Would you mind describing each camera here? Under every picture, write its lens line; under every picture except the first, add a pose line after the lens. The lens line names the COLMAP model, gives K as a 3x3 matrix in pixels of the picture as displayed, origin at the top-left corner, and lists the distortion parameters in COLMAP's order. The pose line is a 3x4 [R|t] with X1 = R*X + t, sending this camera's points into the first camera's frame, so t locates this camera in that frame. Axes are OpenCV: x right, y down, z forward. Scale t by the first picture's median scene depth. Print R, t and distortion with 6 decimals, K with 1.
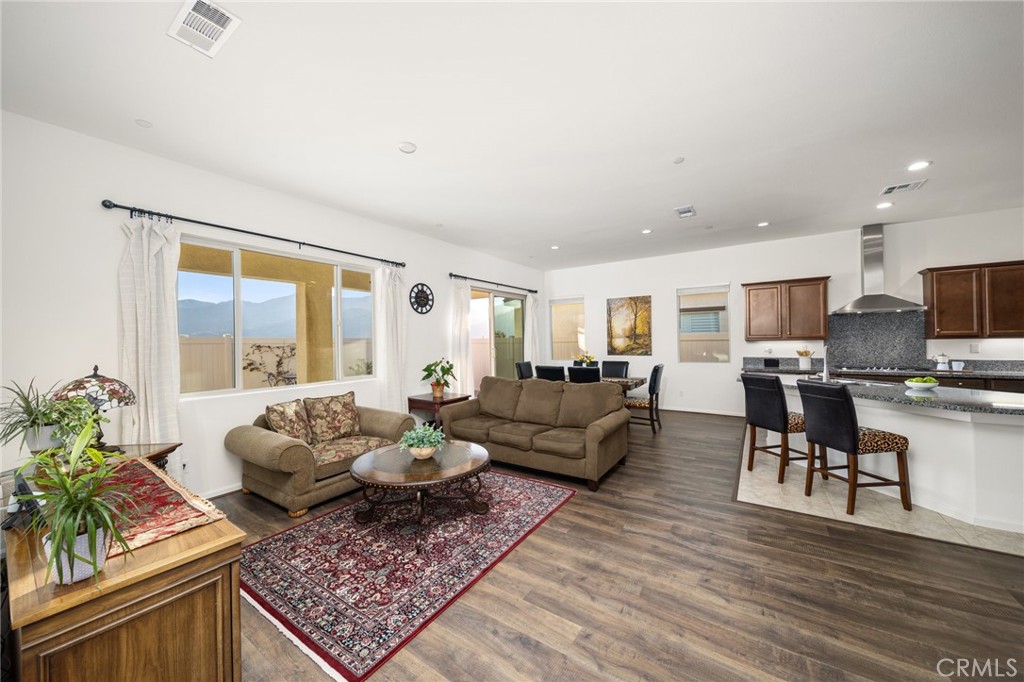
lens RADIAL K [[362.2, 0, 520.0], [0, 362.2, 340.9], [0, 0, 1]] dist [-0.002466, -0.000746]
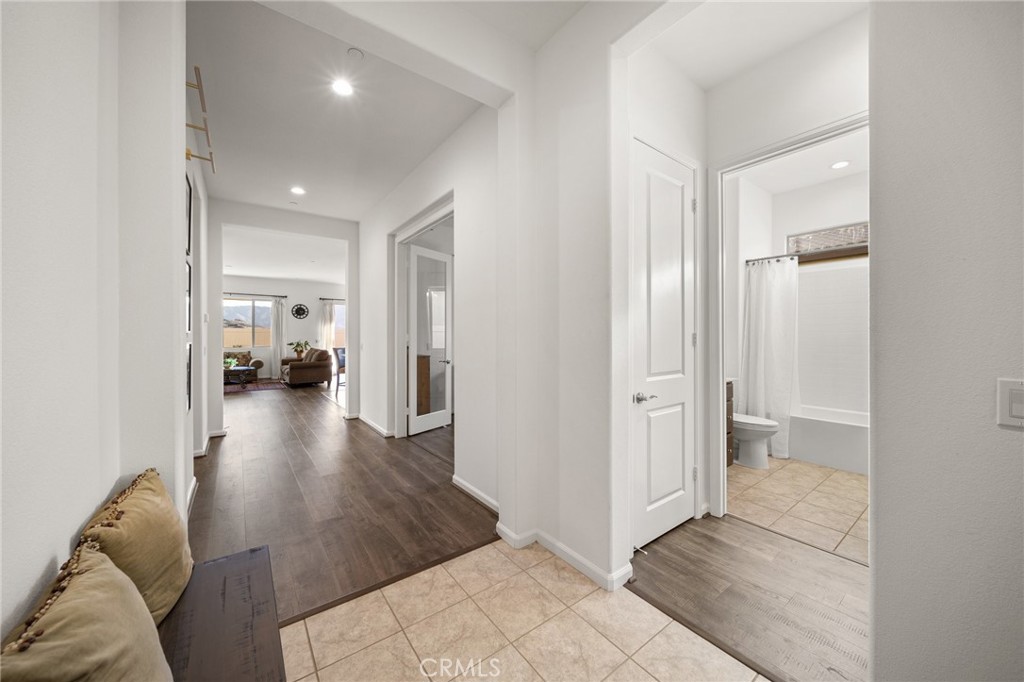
lens RADIAL K [[362.2, 0, 515.6], [0, 362.2, 334.4], [0, 0, 1]] dist [-0.002466, -0.000746]
pose [[0.944246, 0.014785, -0.328907, 1.732810], [-0.015445, 0.999881, 0.000607, -0.003844], [0.328877, 0.004506, 0.944362, -0.625156]]
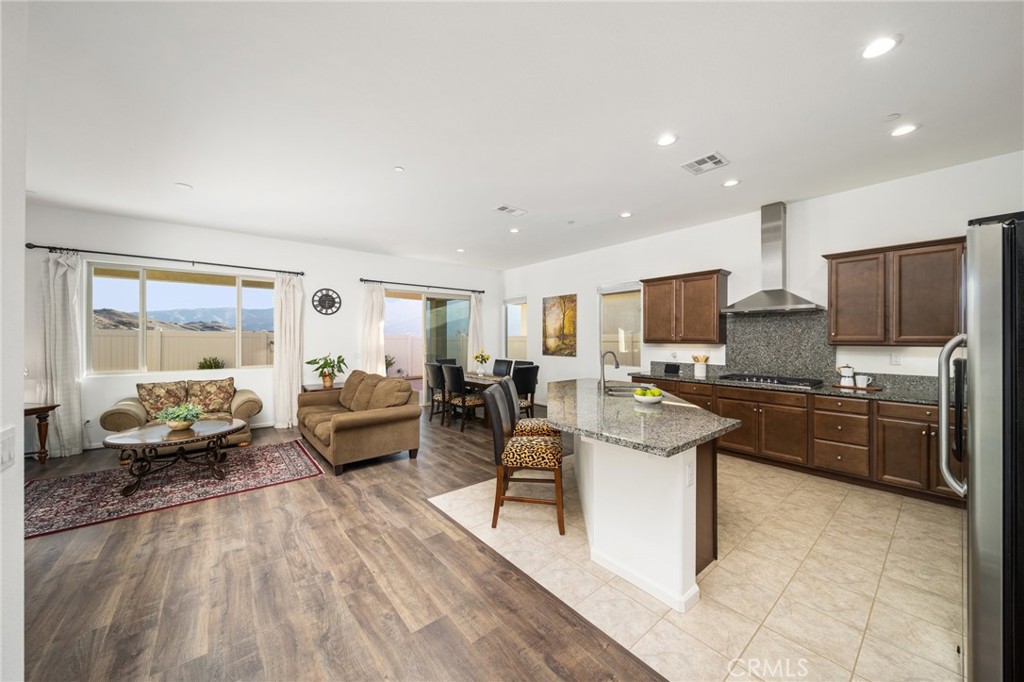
lens RADIAL K [[362.2, 0, 524.8], [0, 362.2, 339.6], [0, 0, 1]] dist [-0.002466, -0.000746]
pose [[0.960624, 0.016198, -0.277380, 0.713492], [-0.015197, 0.999868, 0.005758, -0.011865], [0.277437, -0.001316, 0.960743, 0.062229]]
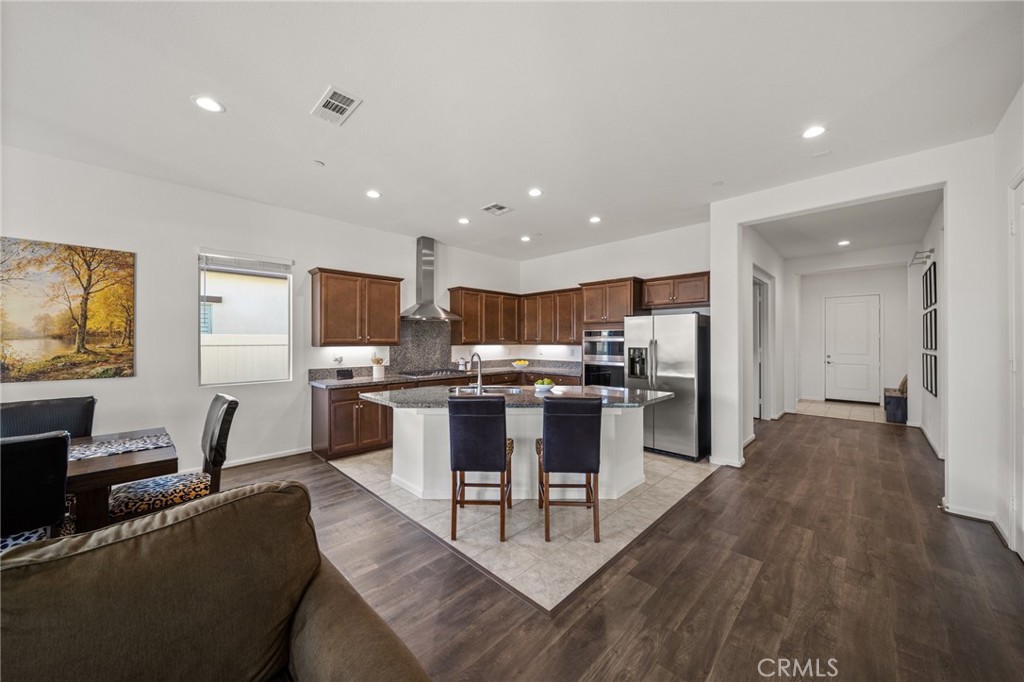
lens RADIAL K [[362.2, 0, 505.3], [0, 362.2, 335.8], [0, 0, 1]] dist [-0.002466, -0.000746]
pose [[0.205594, 0.029379, 0.978196, -0.011145], [-0.000803, 0.999554, -0.029852, -0.000438], [-0.978637, 0.005352, 0.205526, 0.592323]]
